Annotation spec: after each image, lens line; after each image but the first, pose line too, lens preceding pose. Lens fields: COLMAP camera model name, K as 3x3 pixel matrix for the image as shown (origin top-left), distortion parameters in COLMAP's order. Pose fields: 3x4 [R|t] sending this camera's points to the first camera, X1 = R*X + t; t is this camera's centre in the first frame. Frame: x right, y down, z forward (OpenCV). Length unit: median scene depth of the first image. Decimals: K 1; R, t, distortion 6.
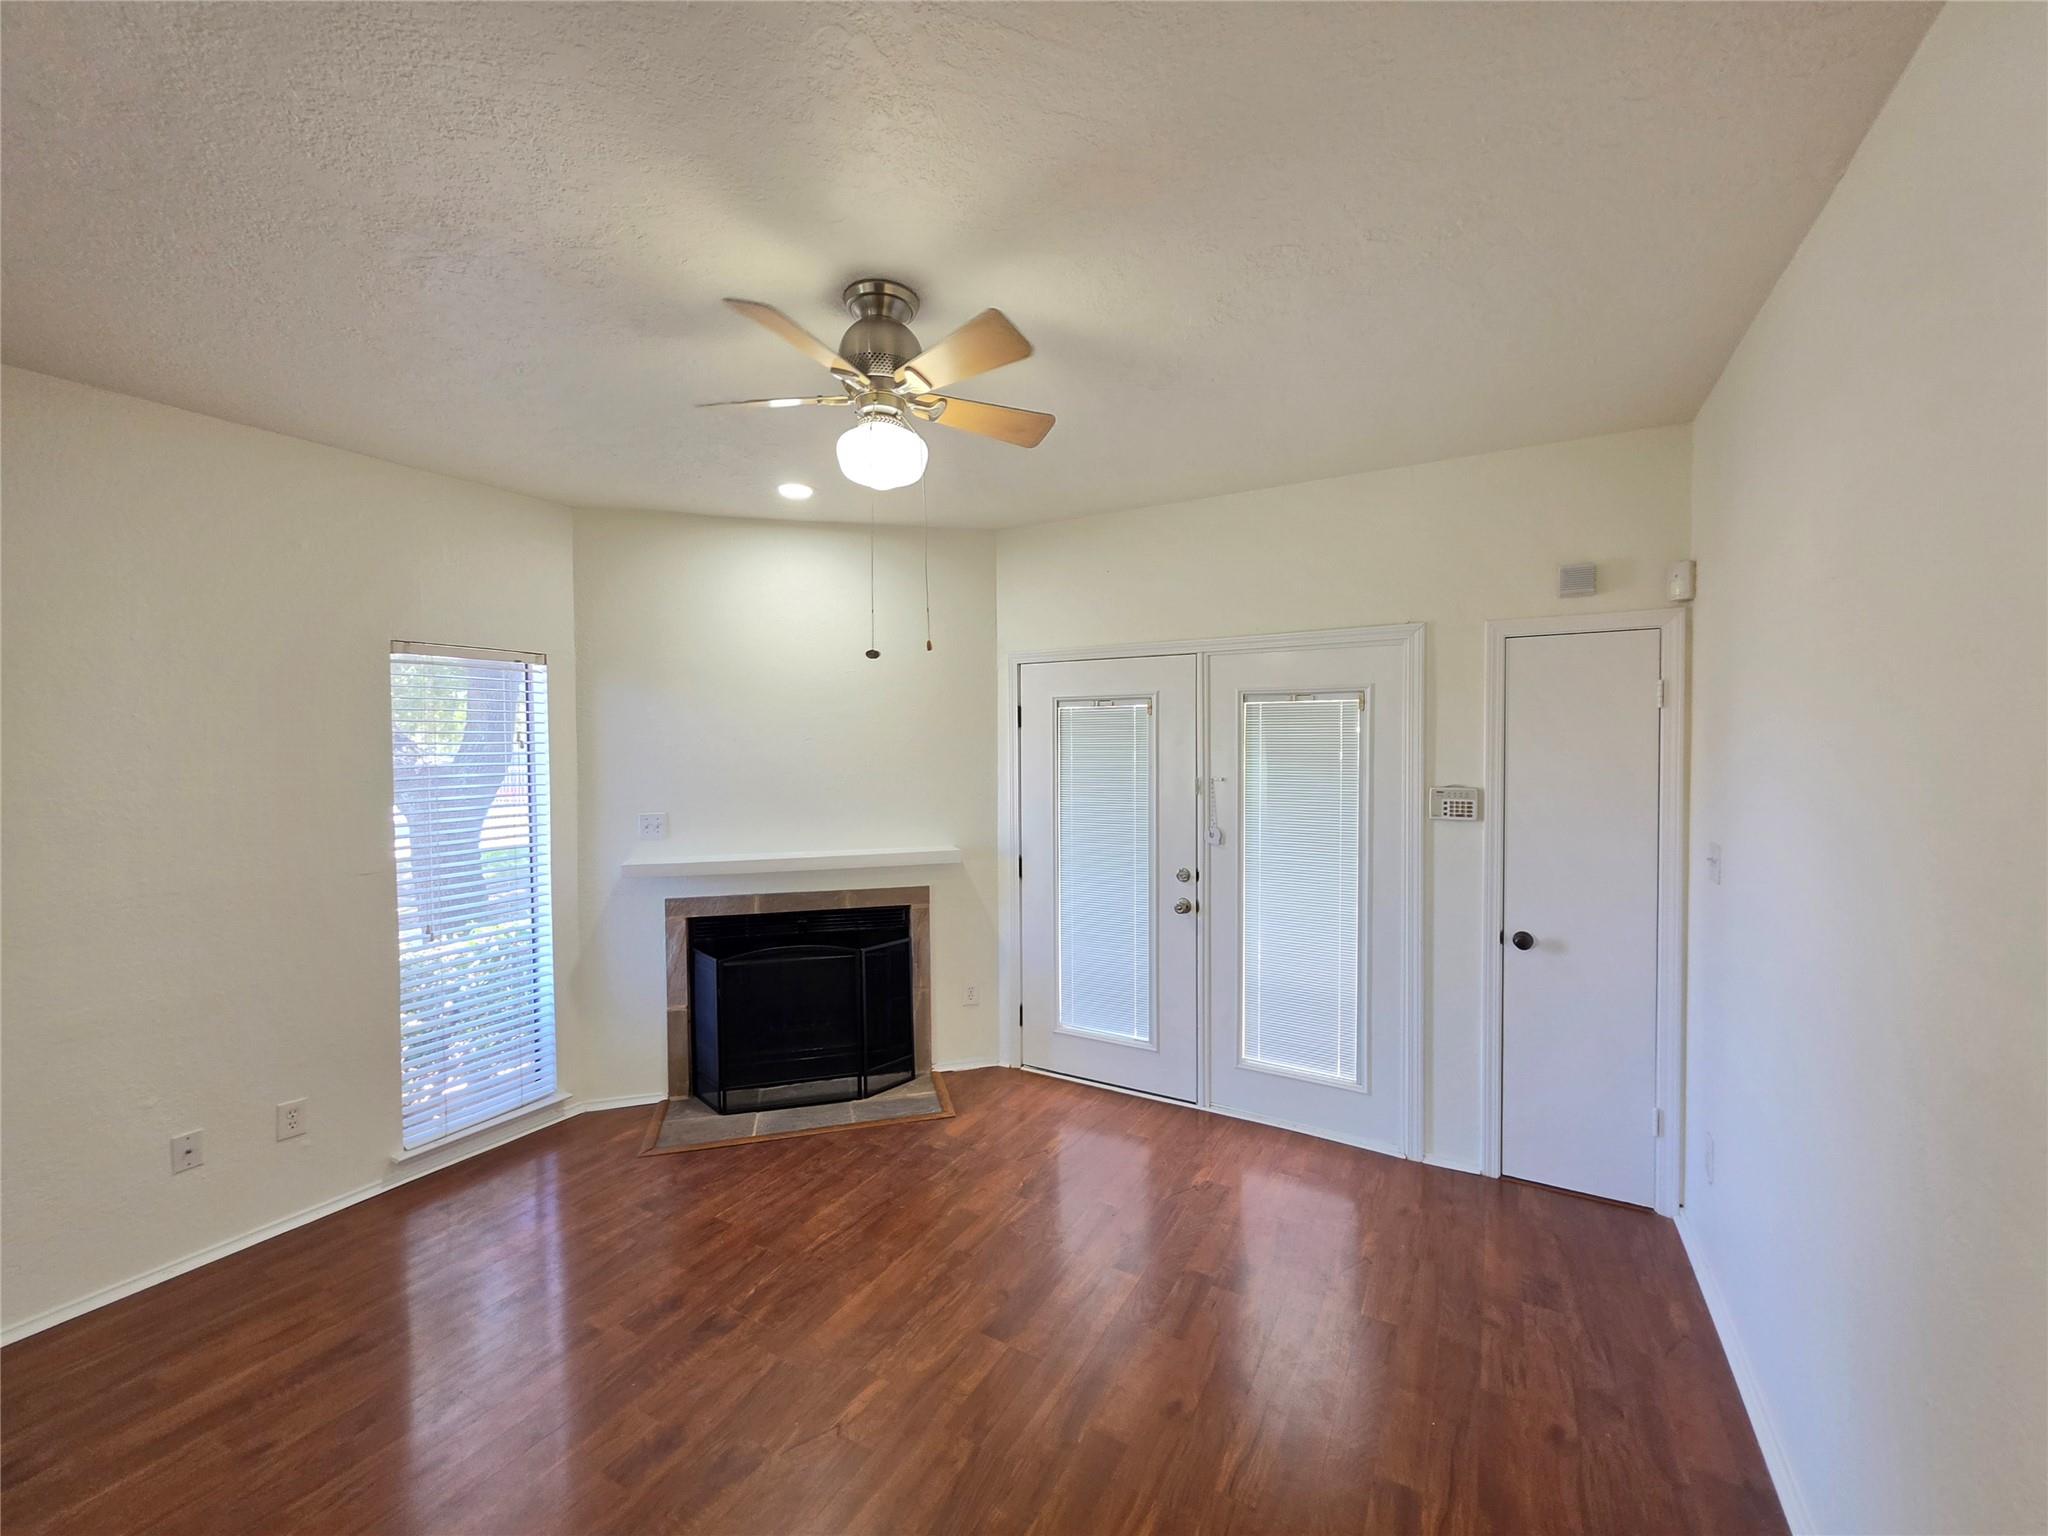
lens RADIAL K [[828.0, 0, 1017.2], [0, 828.0, 766.9], [0, 0, 1]] dist [-0.001353, 0.001080]
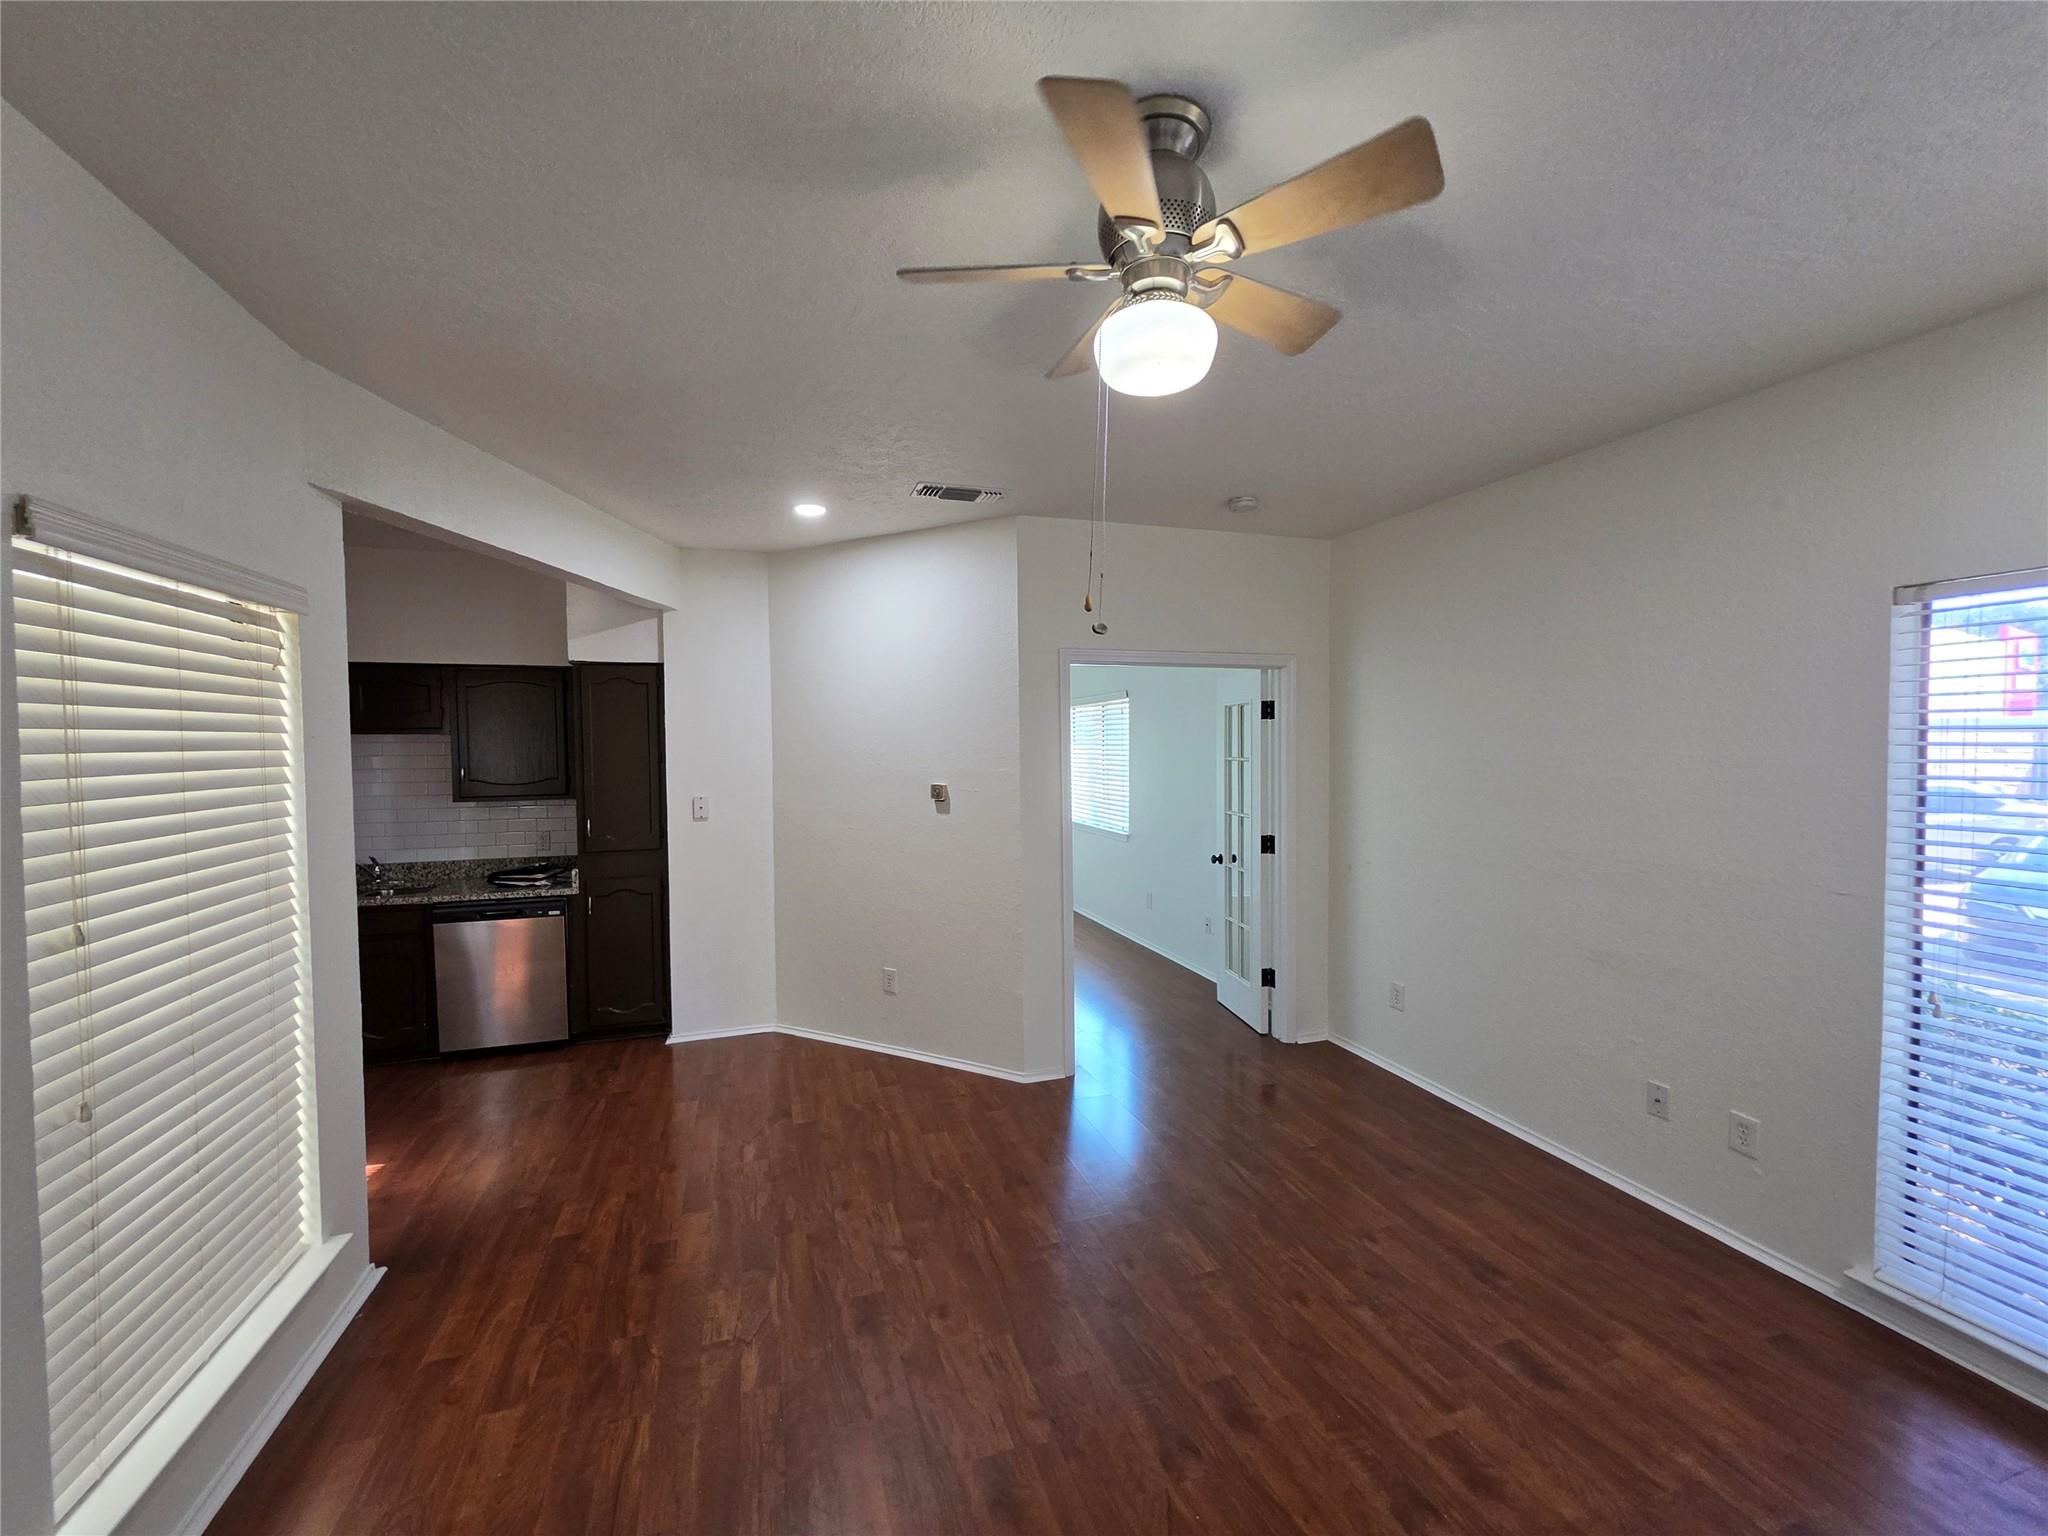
lens RADIAL K [[828.0, 0, 1017.2], [0, 828.0, 766.9], [0, 0, 1]] dist [-0.001353, 0.001080]
pose [[-0.657018, 0.033995, -0.753108, 0.266392], [-0.010045, 0.998499, 0.053835, -0.021107], [0.753808, 0.042936, -0.655690, 0.762070]]
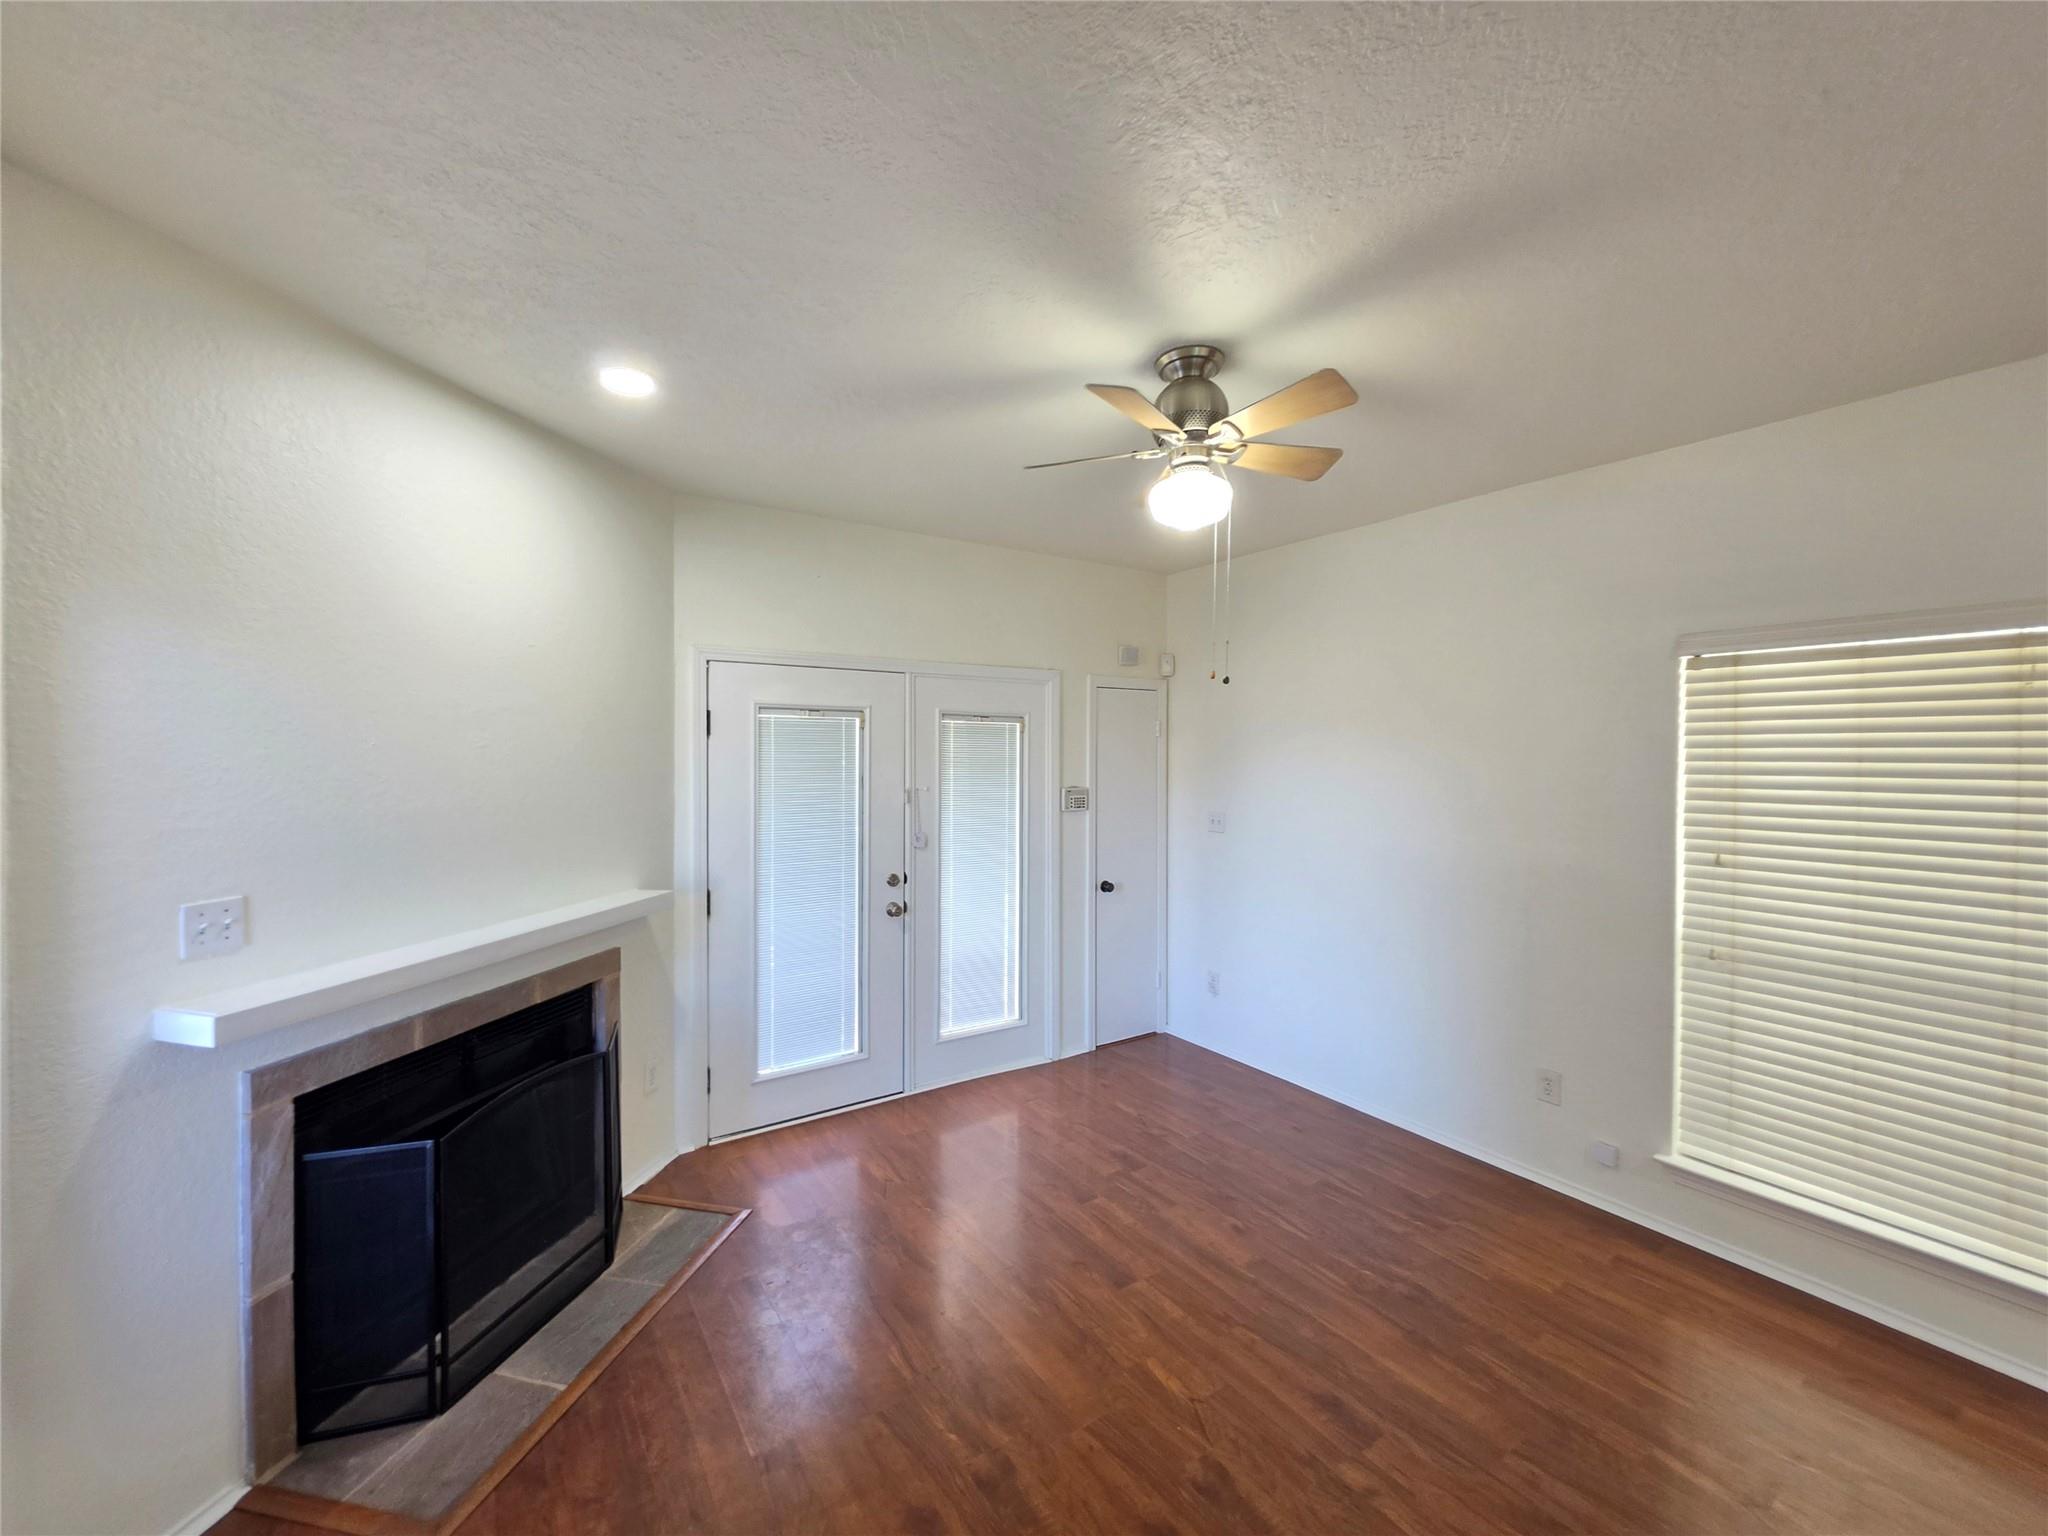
lens RADIAL K [[828.0, 0, 1017.2], [0, 828.0, 766.9], [0, 0, 1]] dist [-0.001353, 0.001080]
pose [[0.436685, -0.007756, 0.899581, -0.687561], [0.021390, 0.999770, -0.001763, -0.009734], [-0.899360, 0.020012, 0.436750, 0.393501]]
